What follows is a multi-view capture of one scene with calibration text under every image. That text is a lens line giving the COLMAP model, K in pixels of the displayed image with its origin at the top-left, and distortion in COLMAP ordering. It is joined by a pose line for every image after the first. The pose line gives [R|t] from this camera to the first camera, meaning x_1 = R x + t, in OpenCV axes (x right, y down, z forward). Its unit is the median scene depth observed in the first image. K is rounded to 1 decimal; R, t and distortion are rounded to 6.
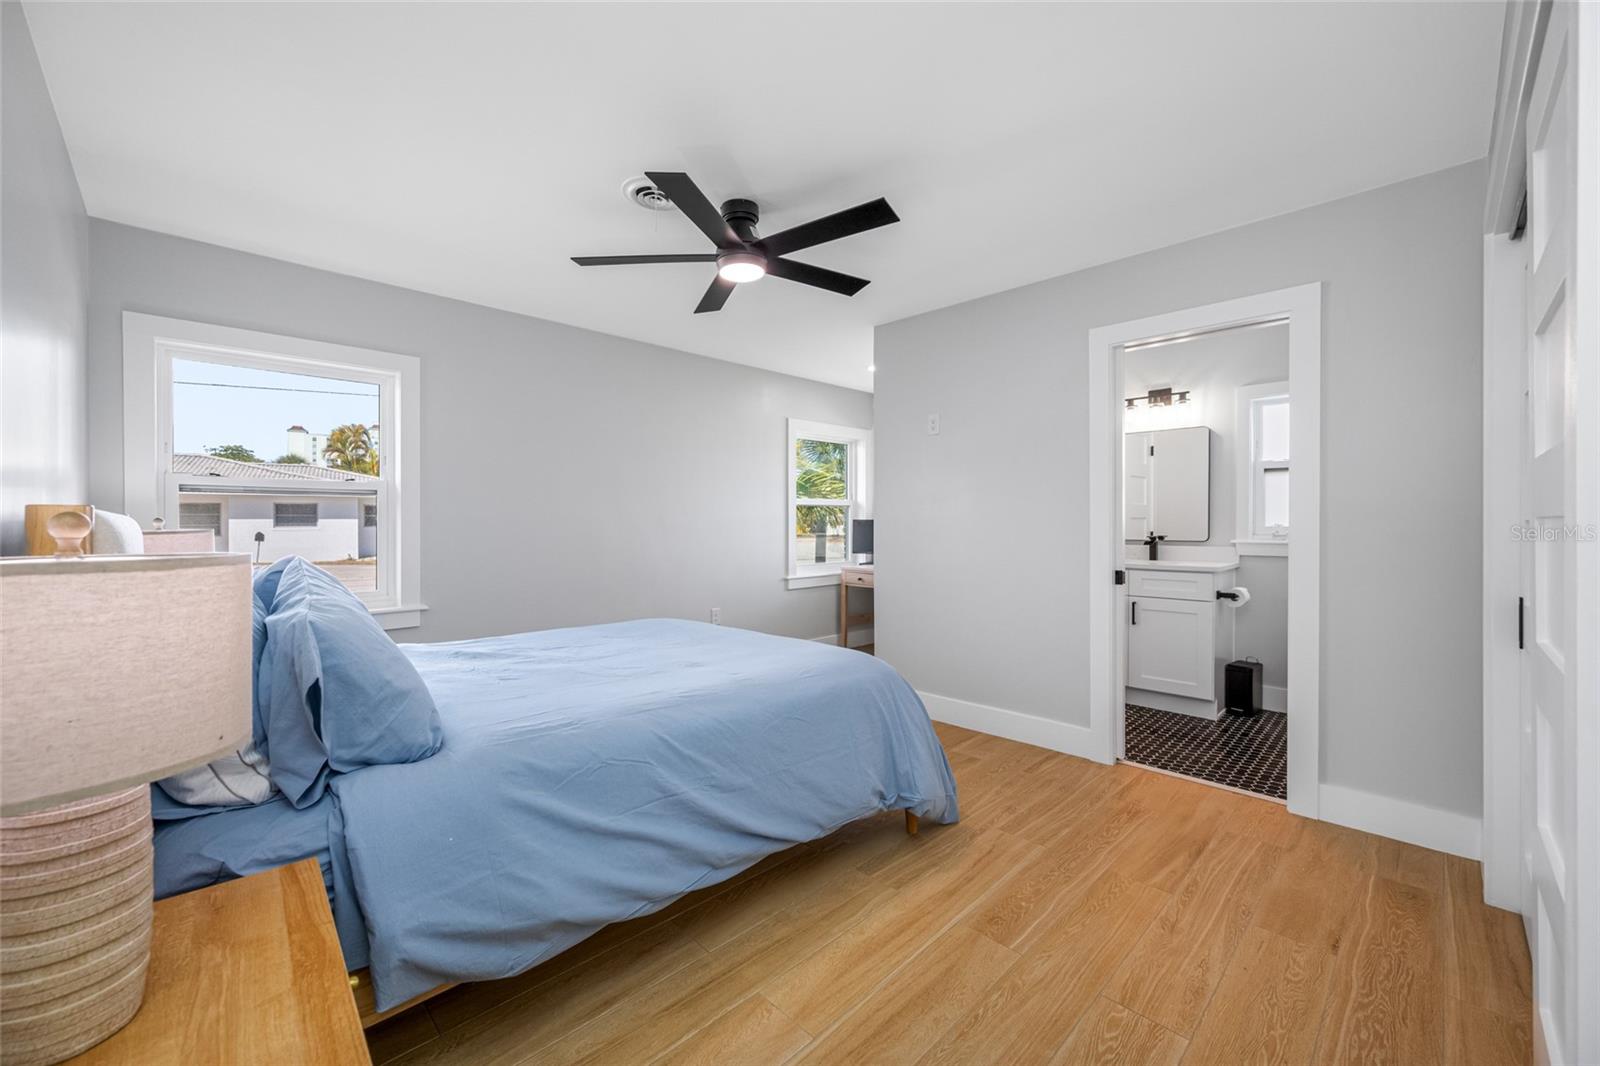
lens RADIAL K [[625.7, 0, 797.9], [0, 625.7, 526.6], [0, 0, 1]] dist [0.002671, 0.000083]
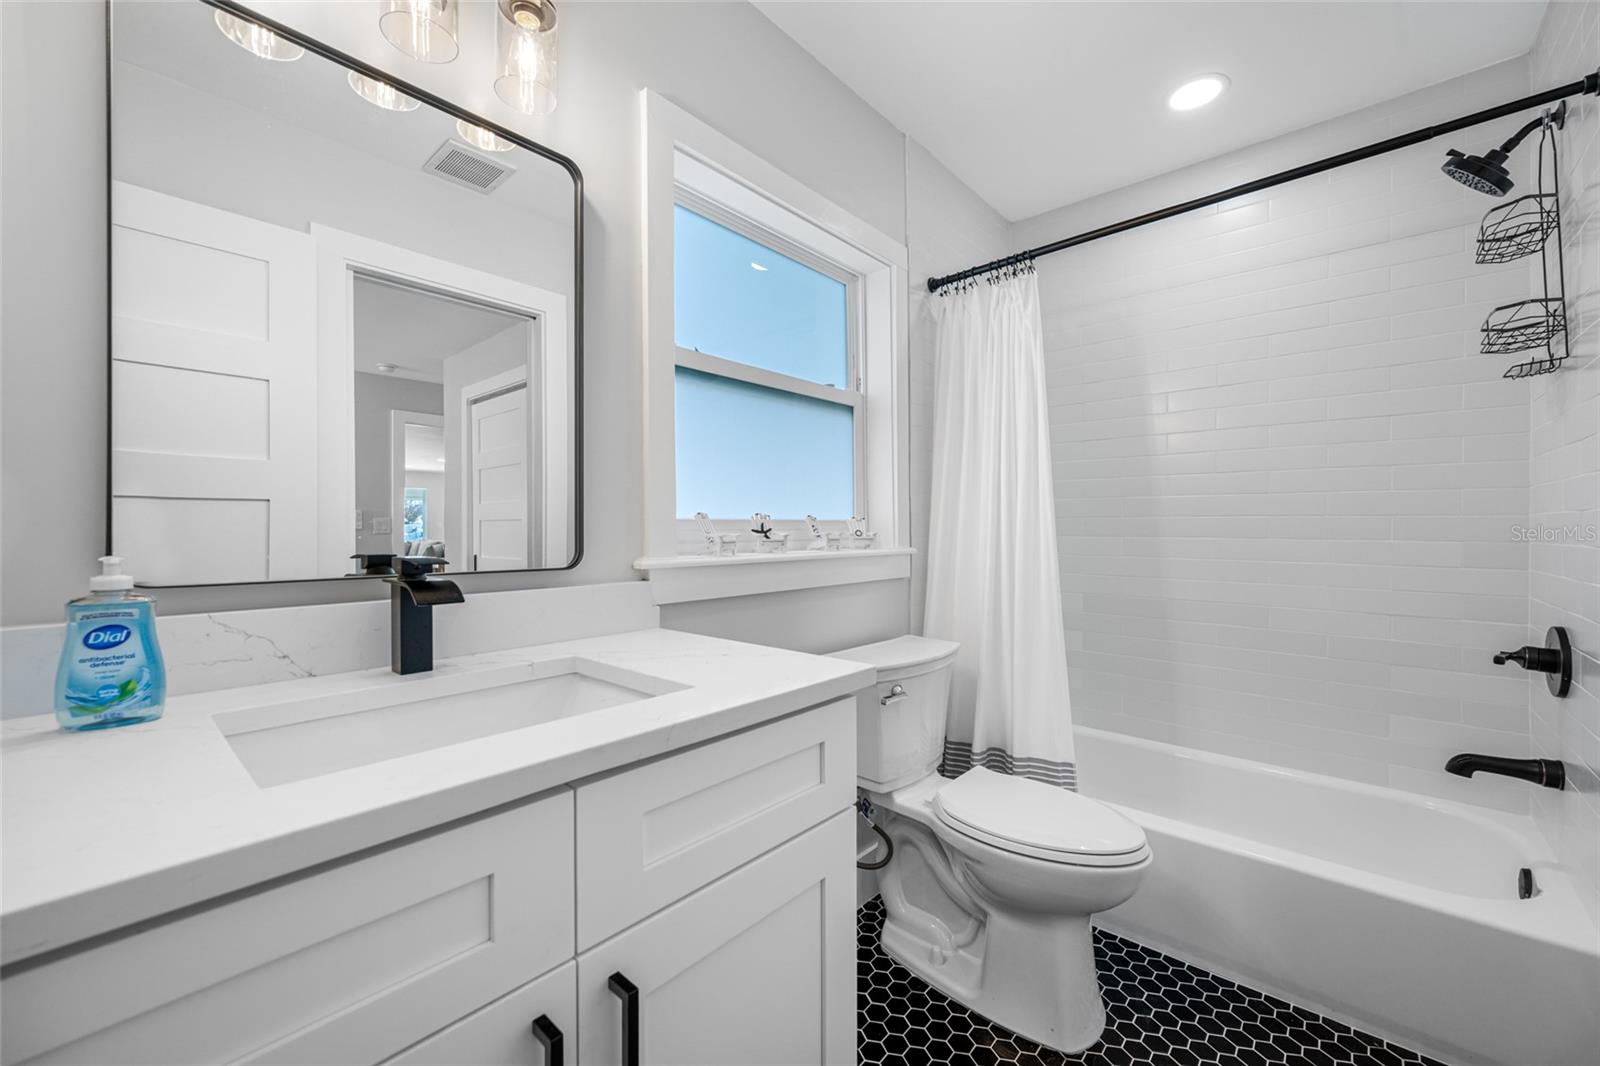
lens RADIAL K [[628.5, 0, 796.6], [0, 628.5, 514.3], [0, 0, 1]] dist [0.003791, 0.000636]
pose [[-0.055900, 0.043249, 0.997499, 0.371720], [0.020521, 0.998900, -0.042159, 0.013548], [-0.998225, 0.018113, -0.056726, 0.943907]]
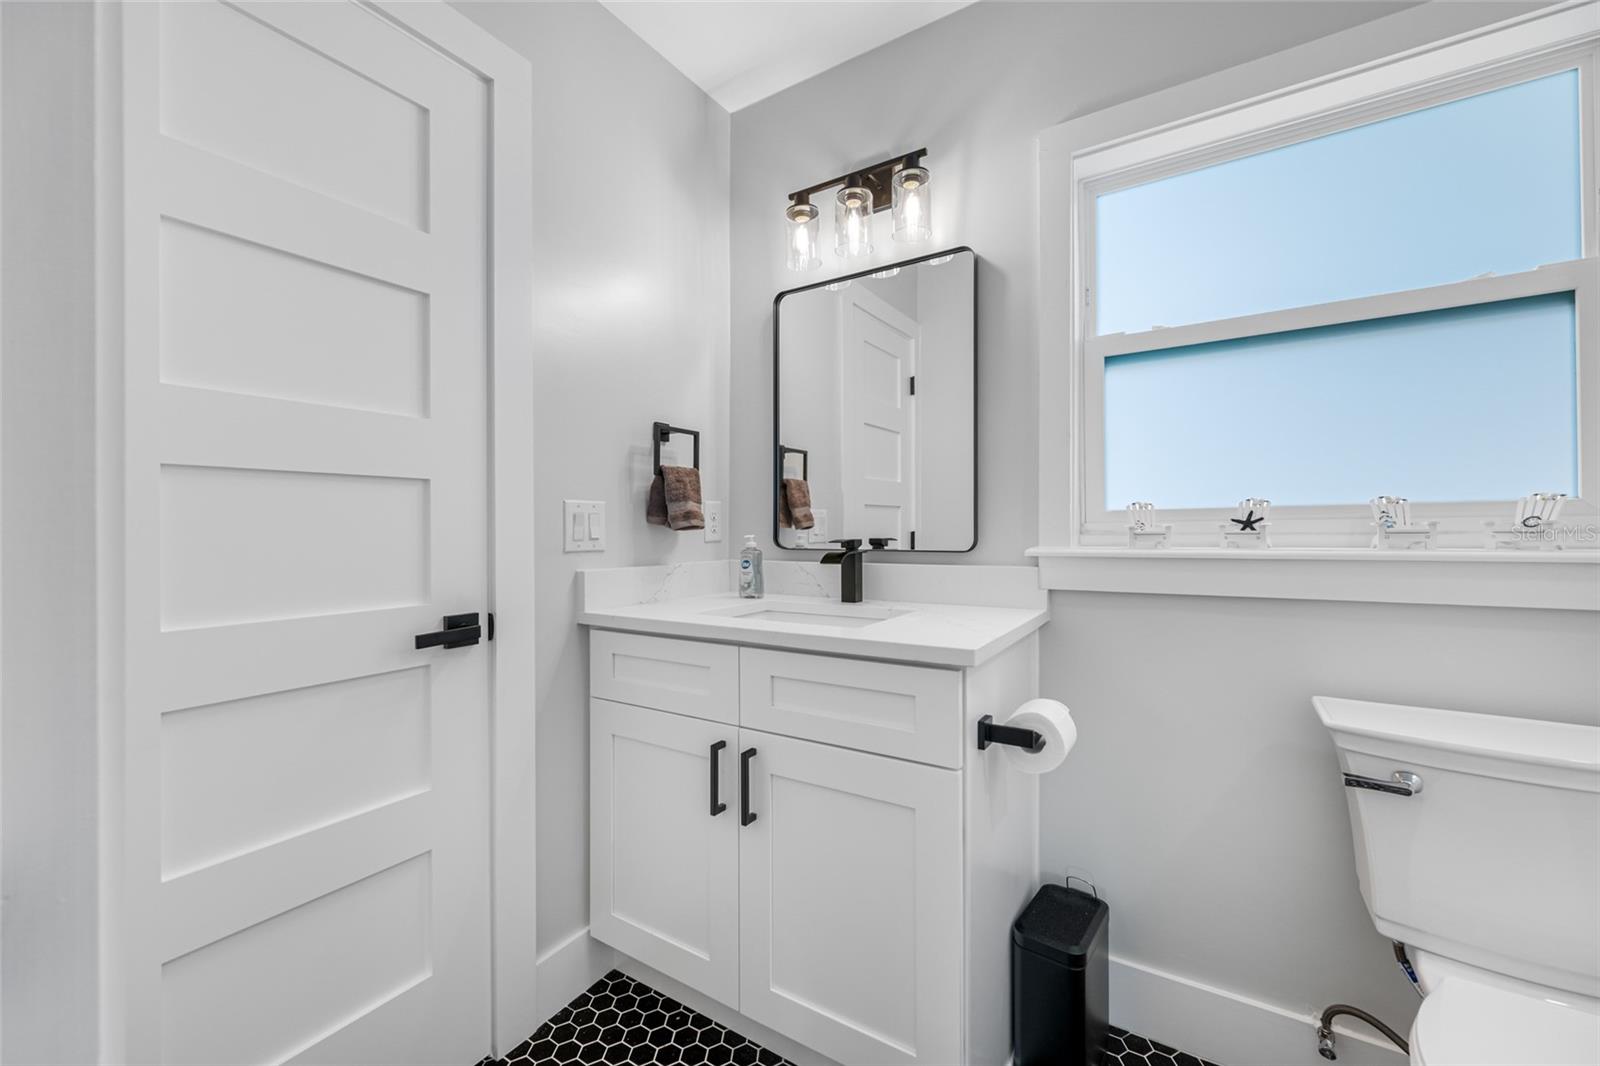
lens RADIAL K [[603.4, 0, 824.9], [0, 603.4, 529.4], [0, 0, 1]] dist [0.001783, 0.000073]
pose [[0.969839, -0.000138, 0.243748, 0.488516], [0.003455, 0.999907, -0.013181, 0.014751], [-0.243724, 0.013626, 0.969749, 0.684044]]
